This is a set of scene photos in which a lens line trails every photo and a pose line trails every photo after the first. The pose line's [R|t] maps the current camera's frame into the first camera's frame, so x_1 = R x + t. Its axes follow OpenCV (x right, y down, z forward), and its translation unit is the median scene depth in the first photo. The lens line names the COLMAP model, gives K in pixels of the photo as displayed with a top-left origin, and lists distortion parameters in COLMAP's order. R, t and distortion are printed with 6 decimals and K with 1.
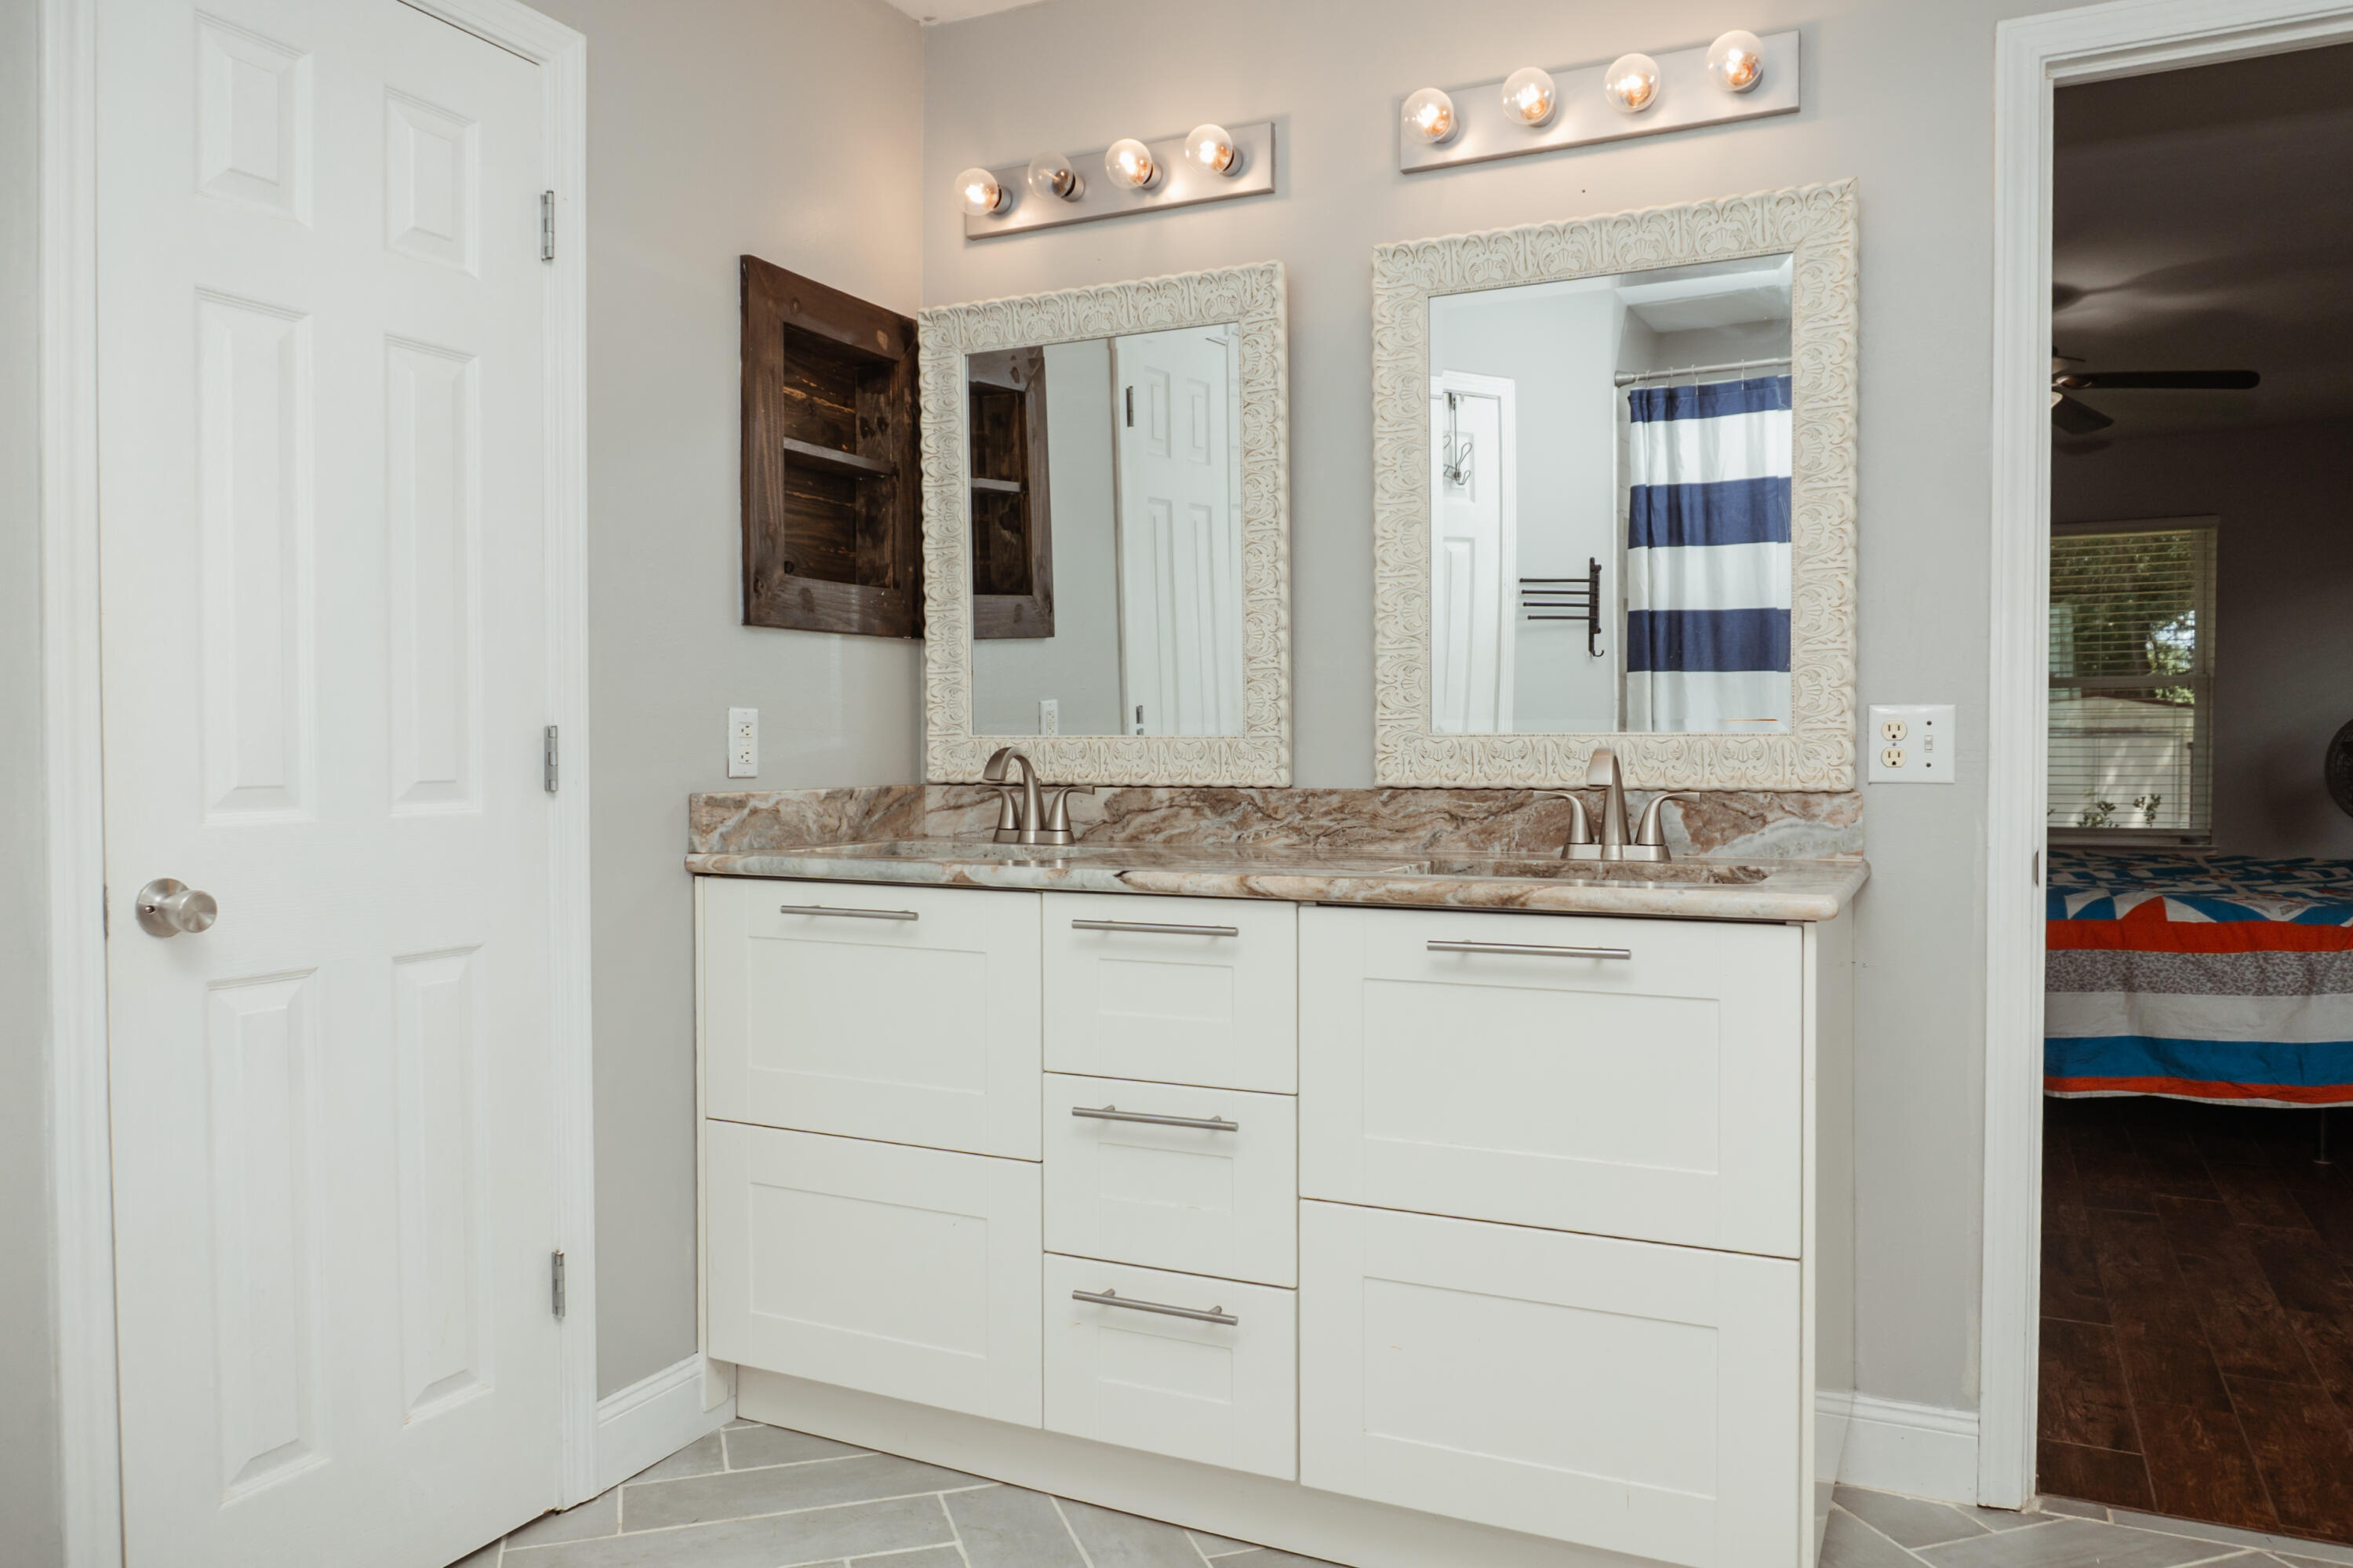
lens RADIAL K [[1579.0, 0, 1174.1], [0, 1579.0, 761.1], [0, 0, 1]] dist [-0.058091, 0.007280]
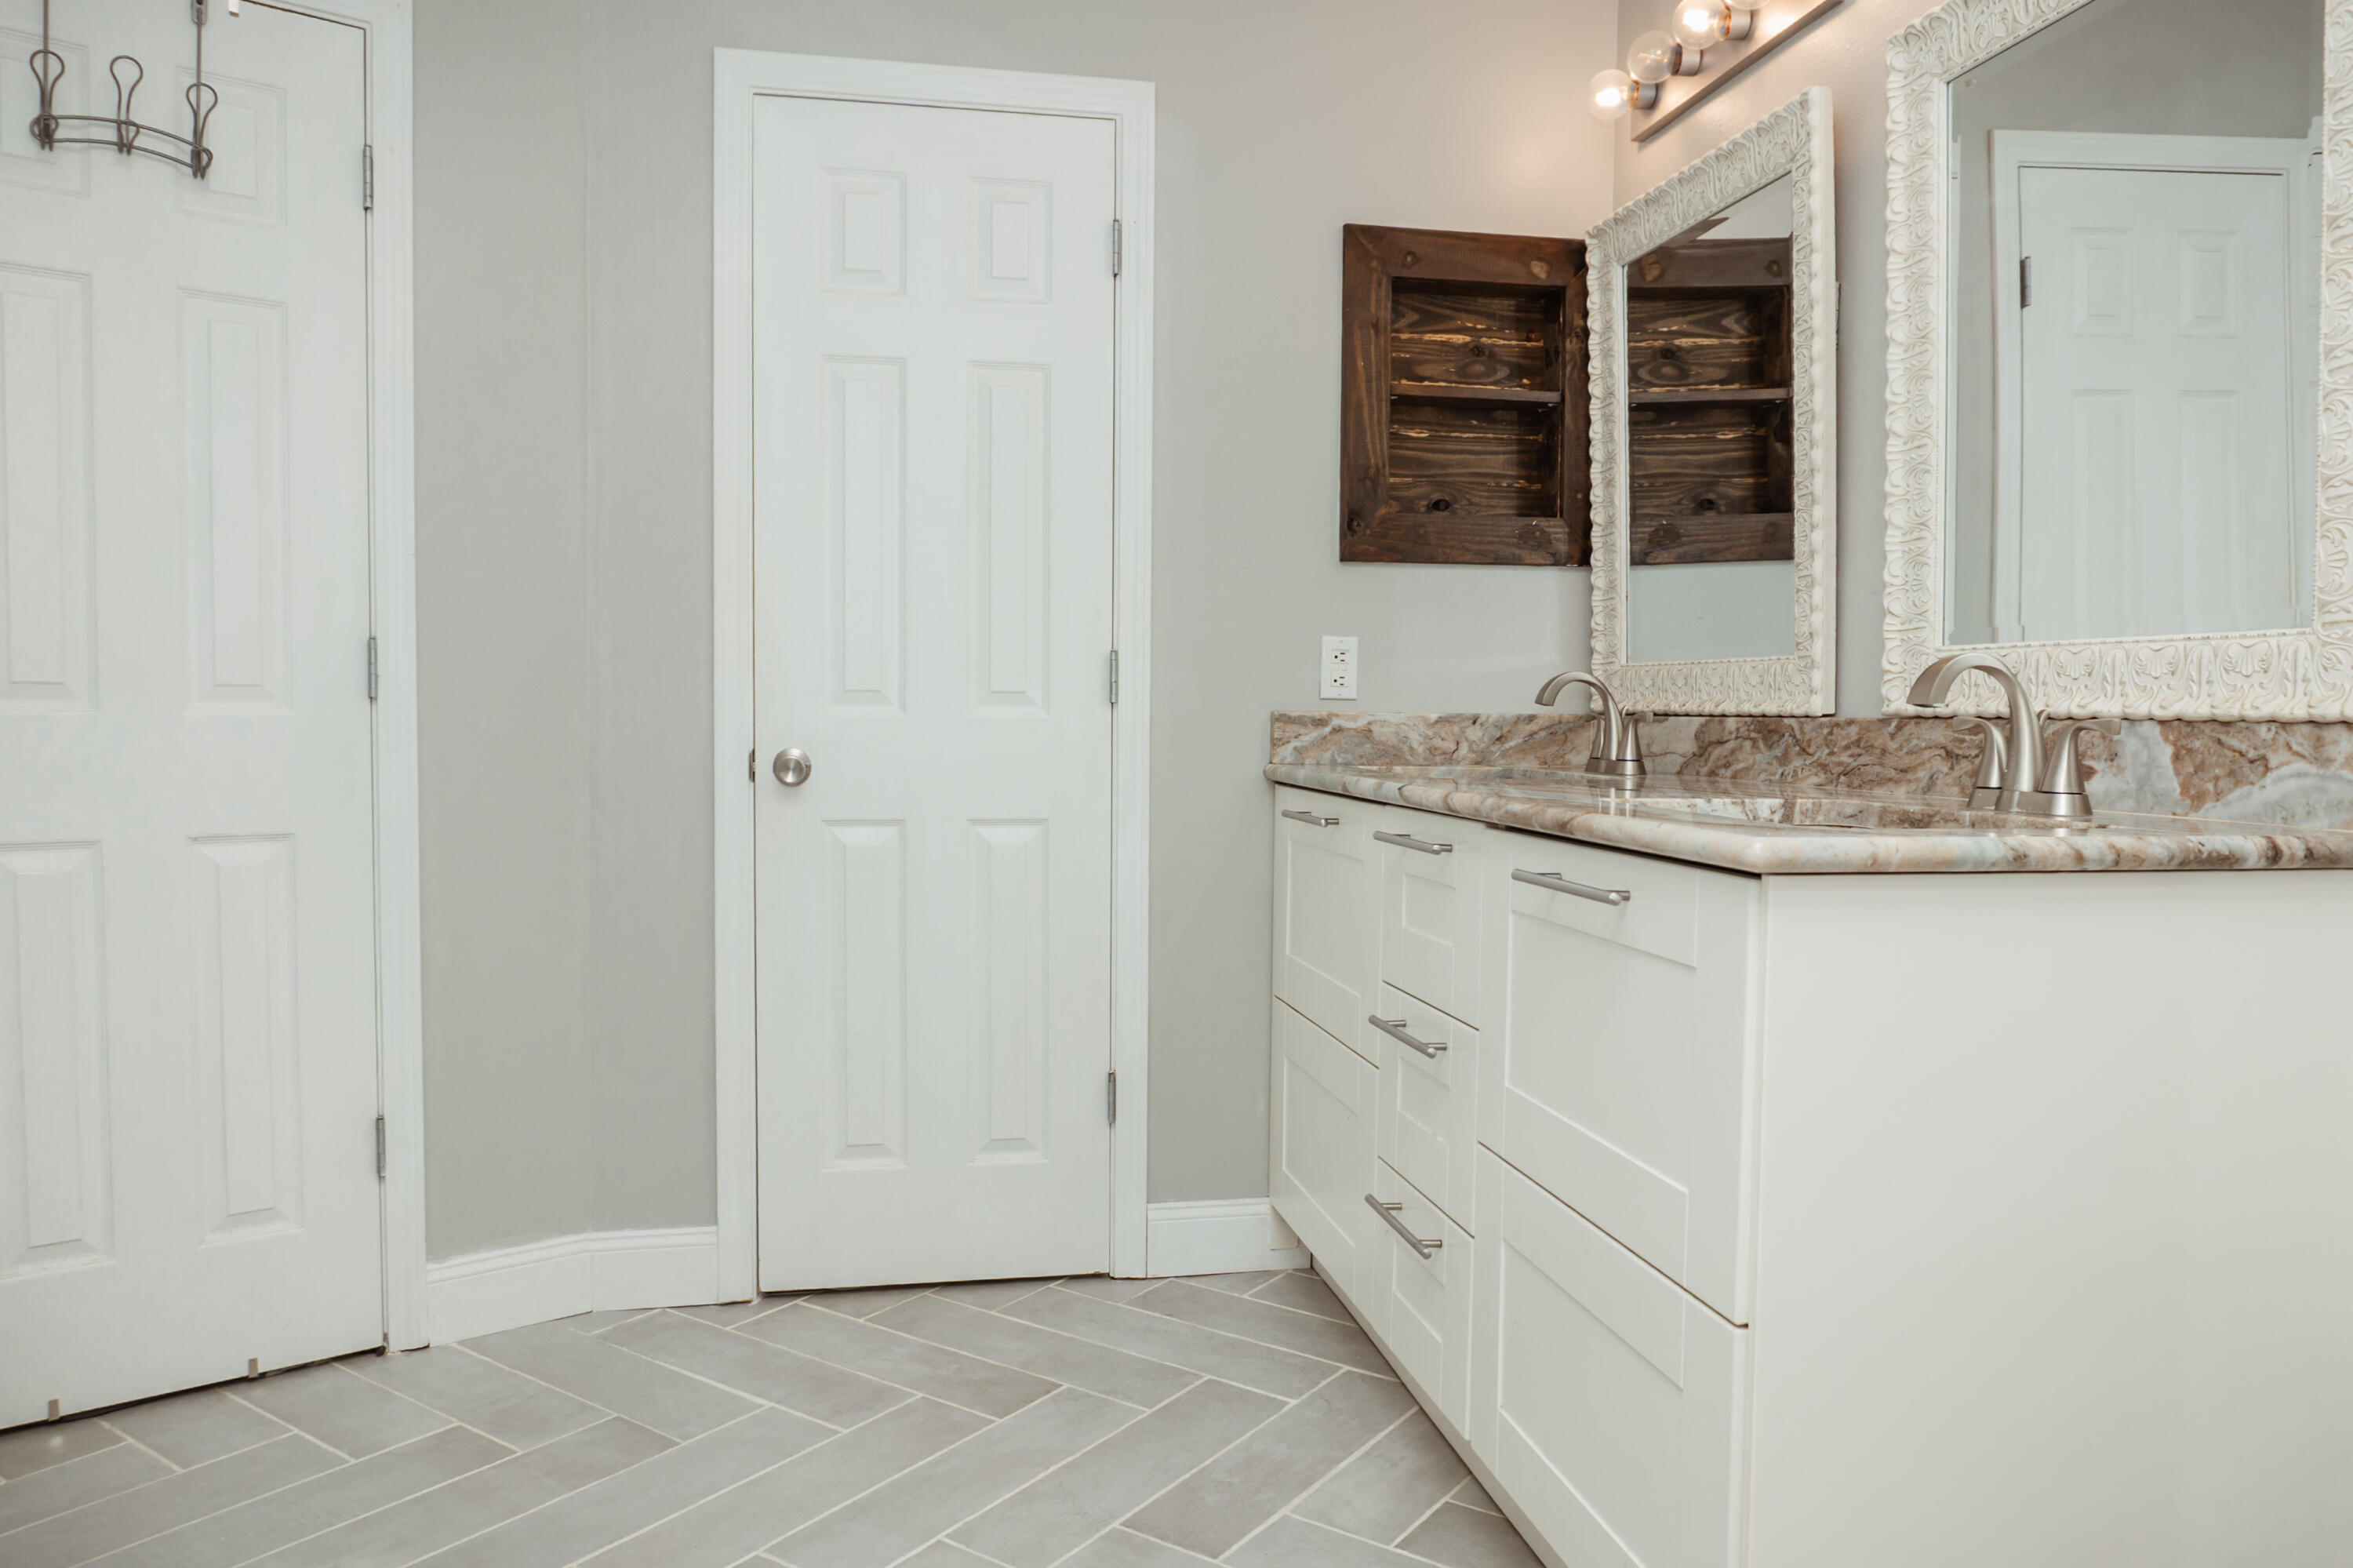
lens RADIAL K [[1579.0, 0, 1177.4], [0, 1579.0, 782.5], [0, 0, 1]] dist [-0.058091, 0.007280]
pose [[0.612574, 0.046026, -0.789072, 0.532125], [-0.019587, 0.998881, 0.043058, 0.023135], [0.790171, -0.010921, 0.612789, 0.224816]]
